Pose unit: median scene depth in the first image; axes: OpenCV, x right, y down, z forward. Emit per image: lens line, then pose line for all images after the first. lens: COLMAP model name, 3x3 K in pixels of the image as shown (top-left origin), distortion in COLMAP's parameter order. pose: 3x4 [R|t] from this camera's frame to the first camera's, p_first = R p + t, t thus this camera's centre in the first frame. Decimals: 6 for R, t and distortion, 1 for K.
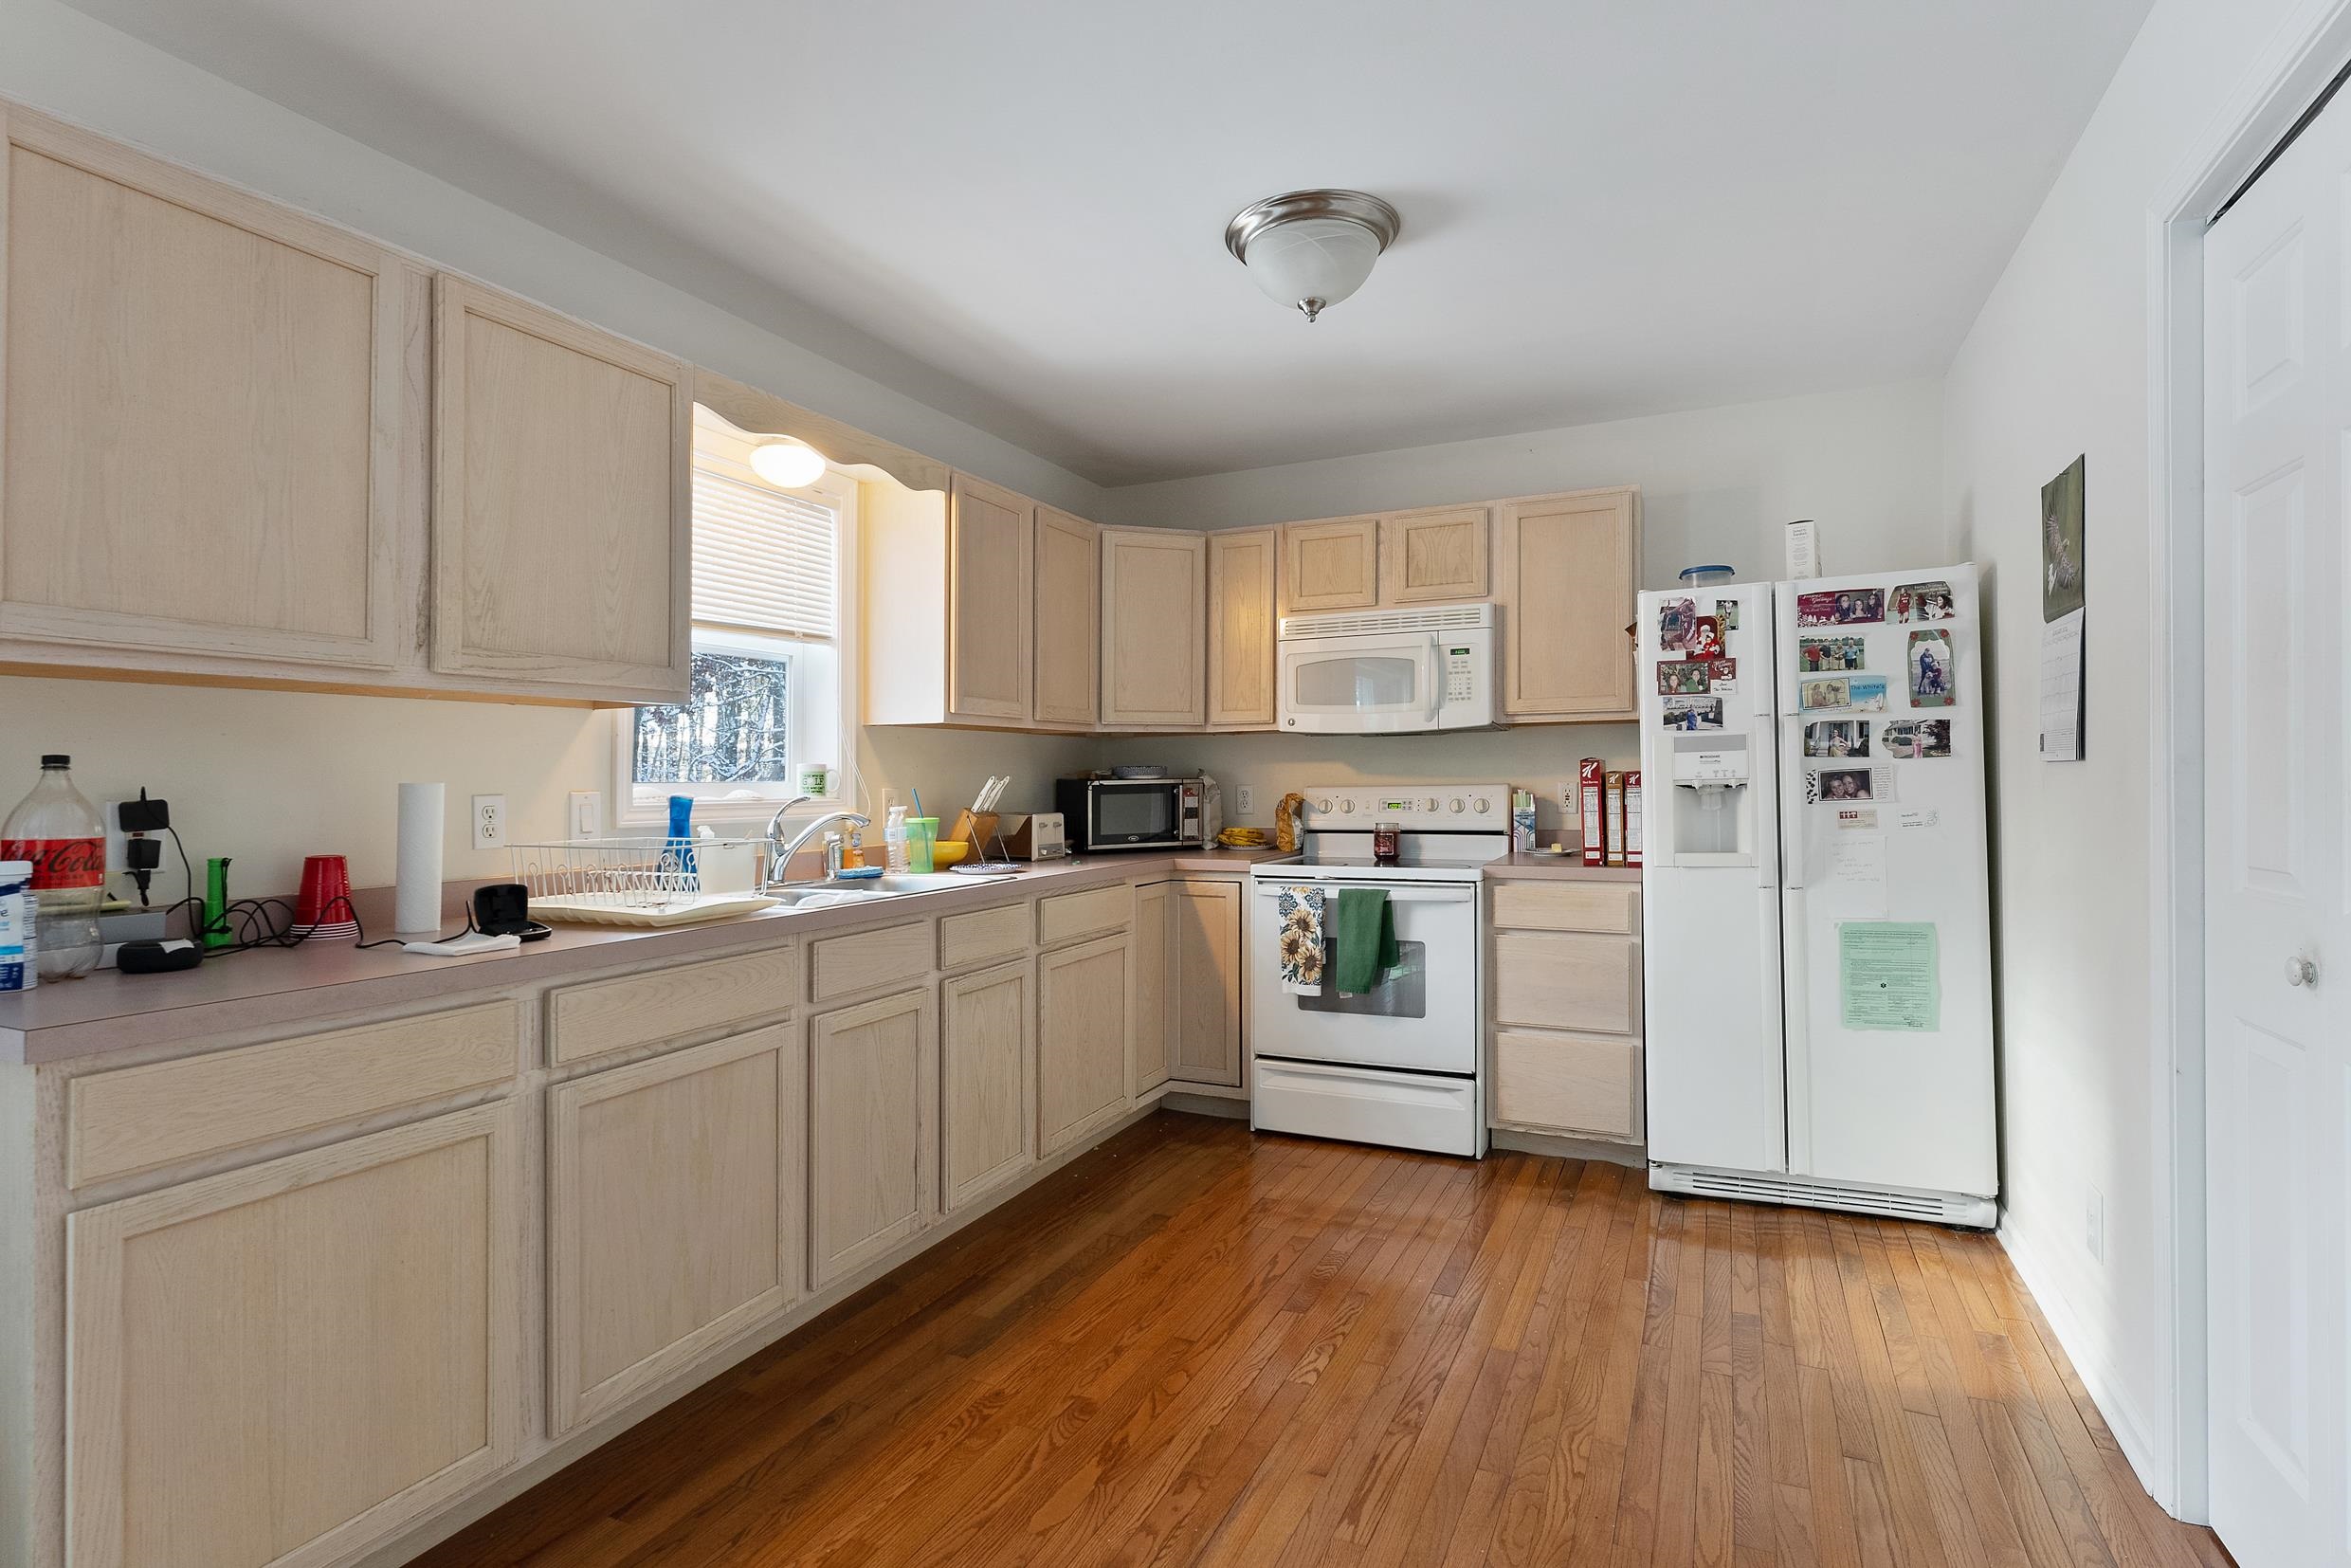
lens RADIAL K [[1177.4, 0, 1176.7], [0, 1177.4, 782.2], [0, 0, 1]] dist [-0.000447, -0.002355]
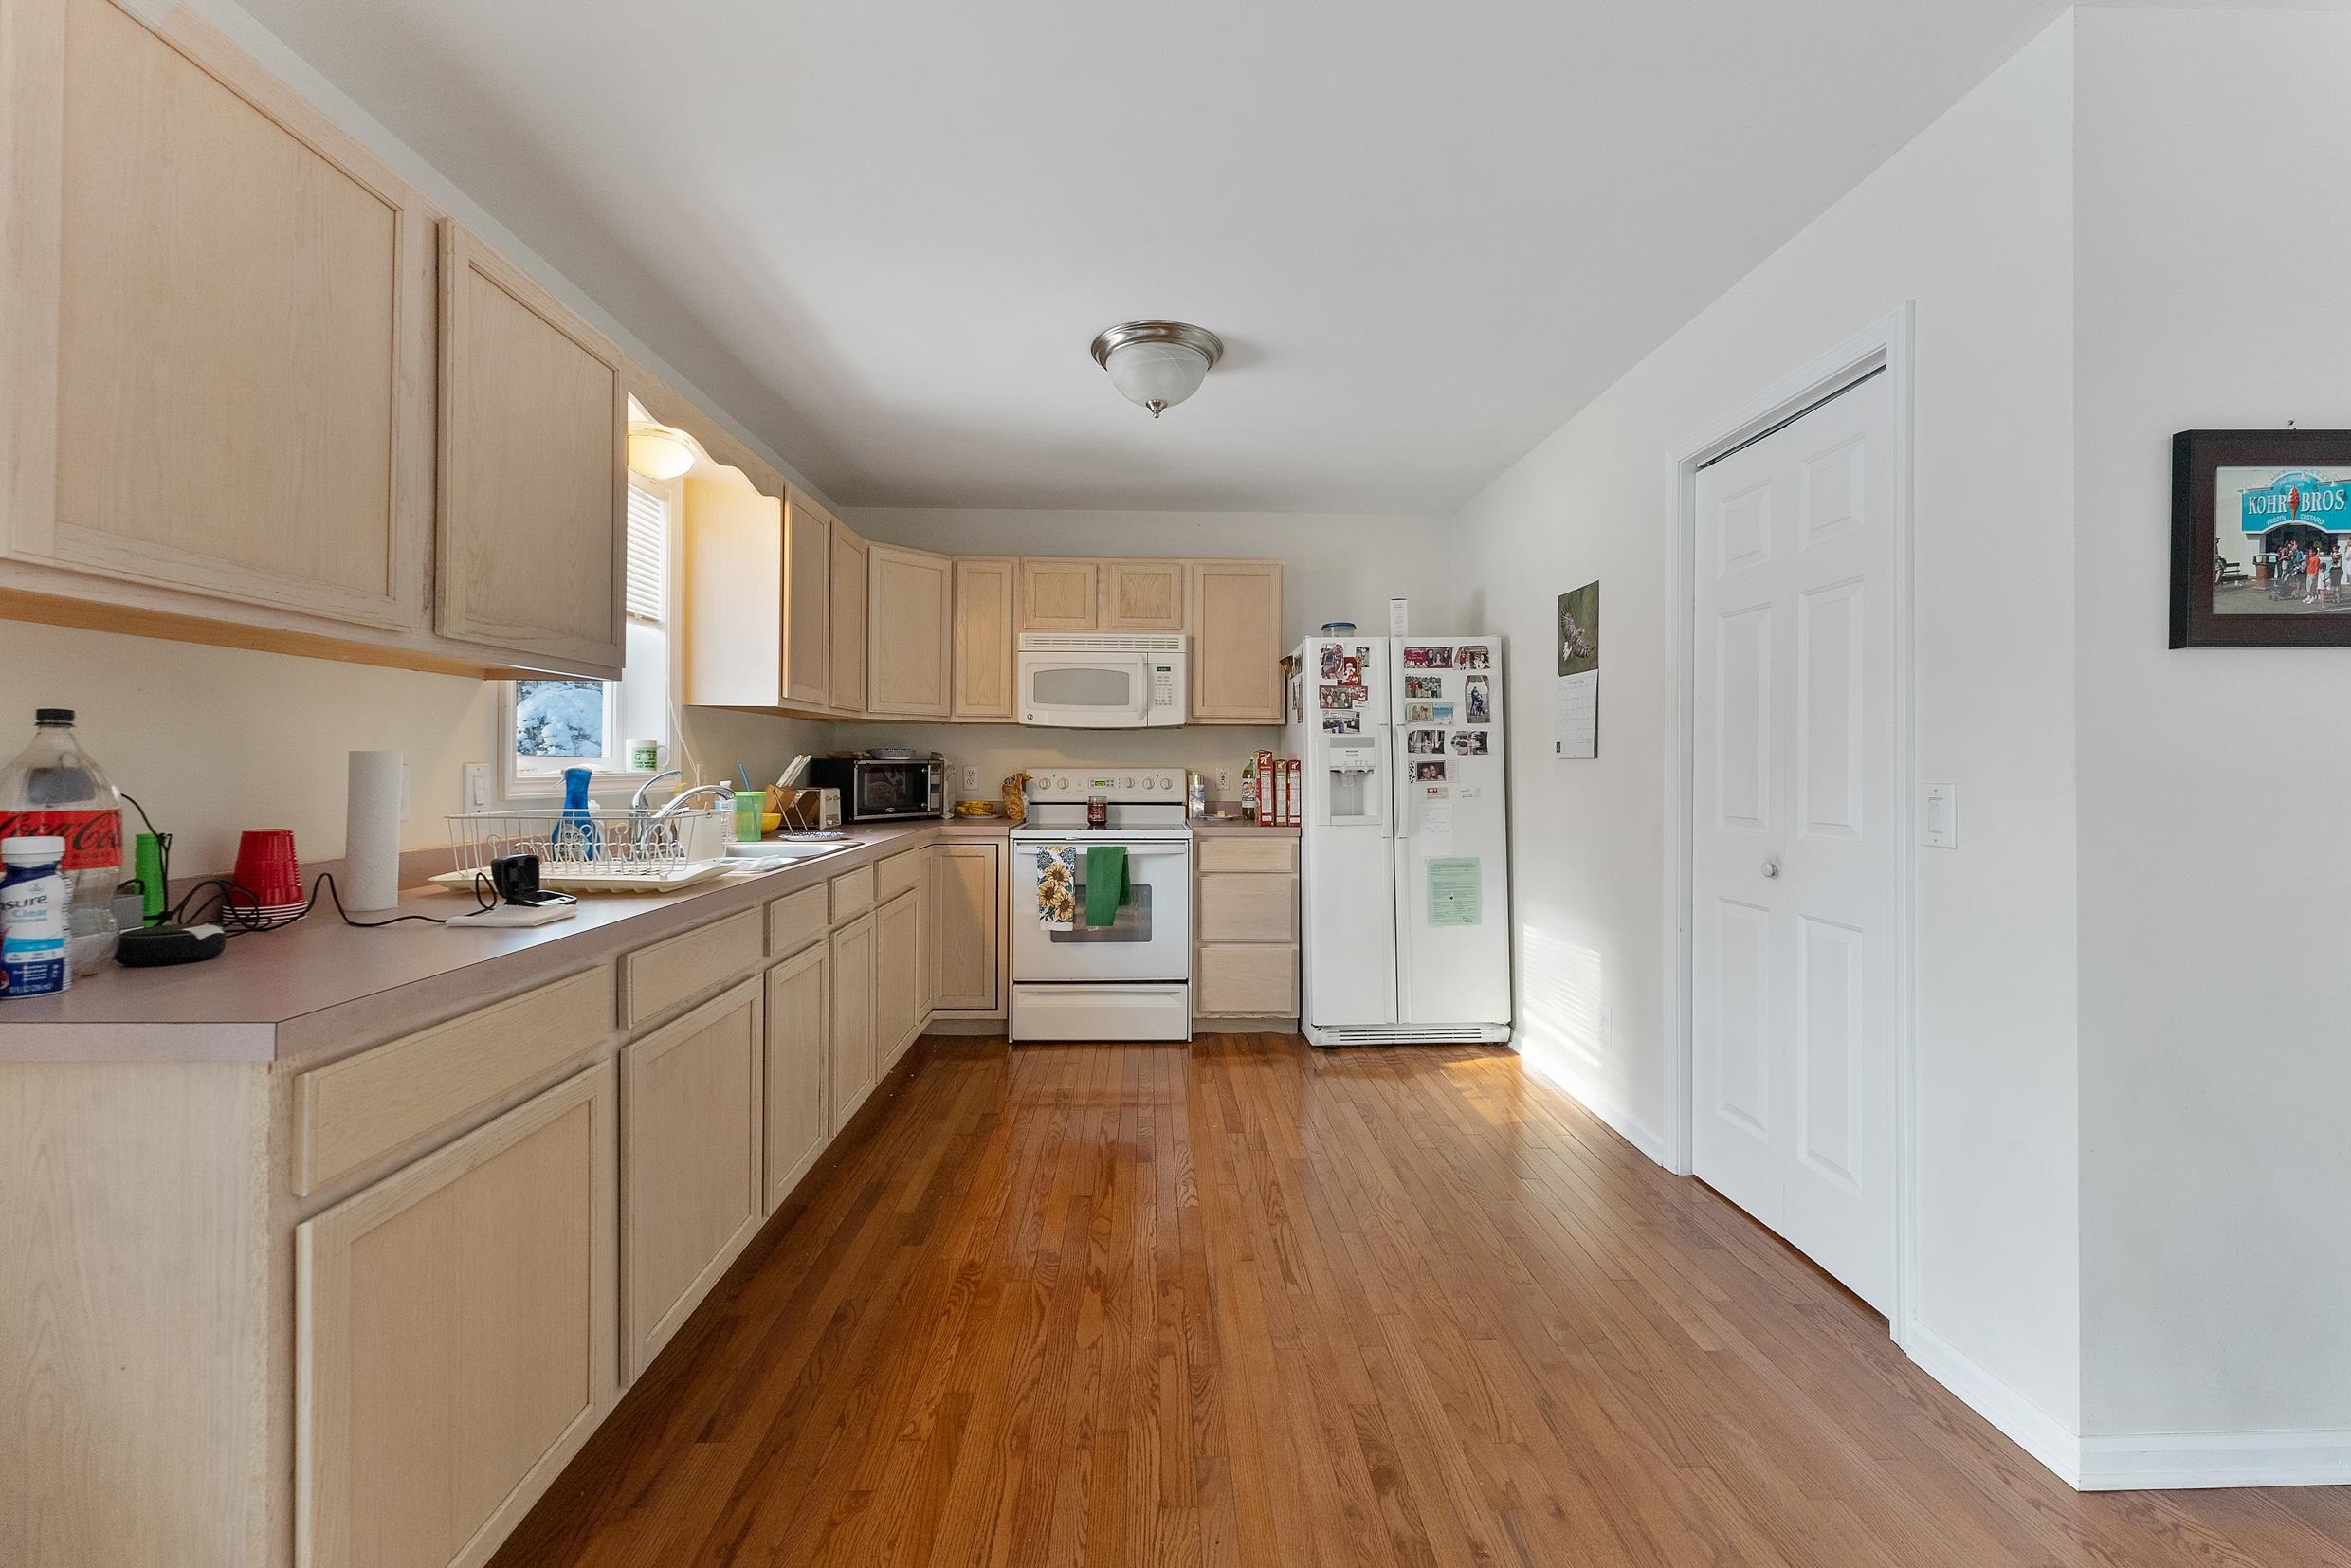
lens RADIAL K [[956.4, 0, 1178.5], [0, 956.4, 772.5], [0, 0, 1]] dist [-0.002833, -0.000594]
pose [[0.890286, 0.010966, 0.455270, -0.311921], [-0.013904, 0.999899, 0.003105, 0.004852], [-0.455190, -0.009095, 0.890348, 0.022054]]
